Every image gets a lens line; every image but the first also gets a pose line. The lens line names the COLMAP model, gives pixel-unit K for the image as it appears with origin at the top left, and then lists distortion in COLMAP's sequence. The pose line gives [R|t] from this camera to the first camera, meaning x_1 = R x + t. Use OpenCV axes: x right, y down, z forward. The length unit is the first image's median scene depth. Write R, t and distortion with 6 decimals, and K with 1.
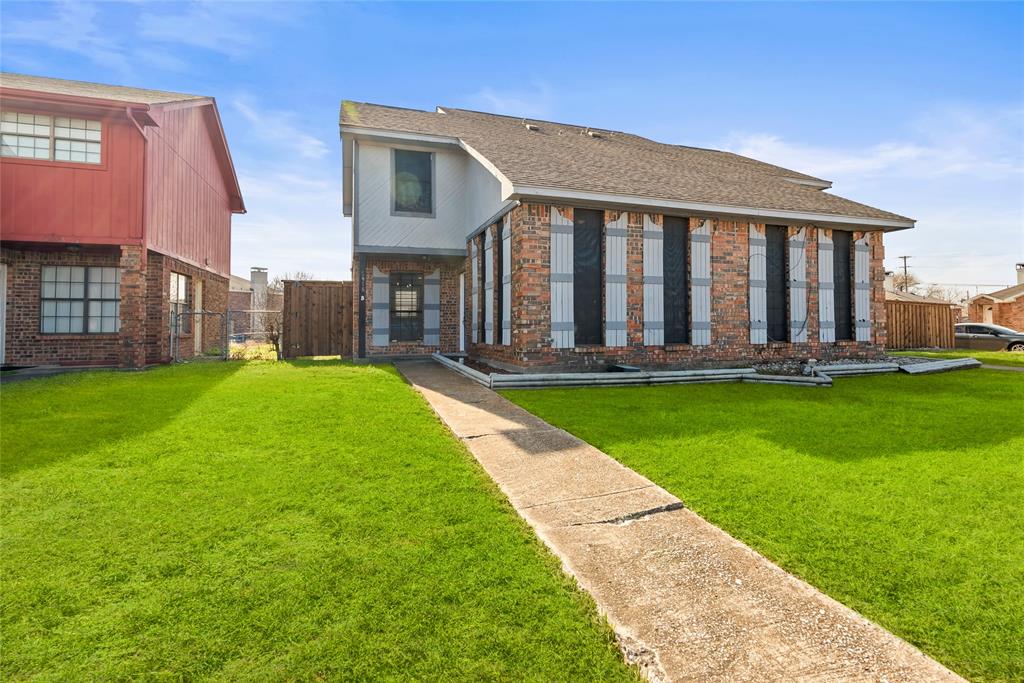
lens RADIAL K [[482.1, 0, 521.3], [0, 482.1, 318.3], [0, 0, 1]] dist [0.003699, 0.001270]
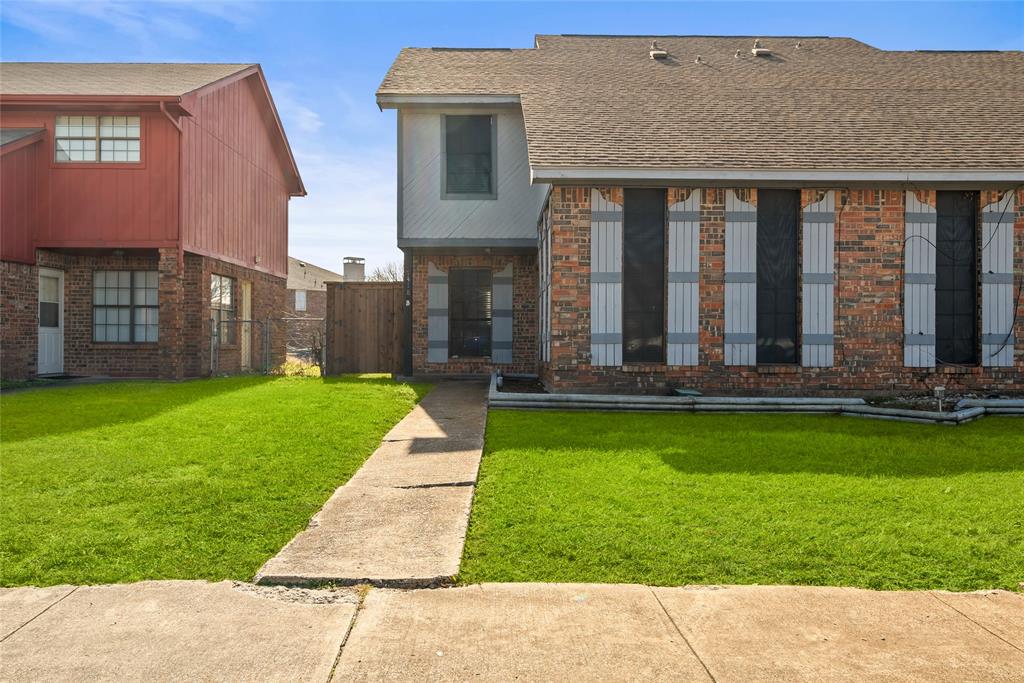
lens RADIAL K [[753.3, 0, 513.0], [0, 753.3, 346.0], [0, 0, 1]] dist [0.028289, -0.000703]
pose [[0.955785, 0.010620, -0.293873, 0.254418], [-0.003642, 0.999699, 0.024280, -0.000522], [0.294043, -0.022136, 0.955536, -0.199553]]
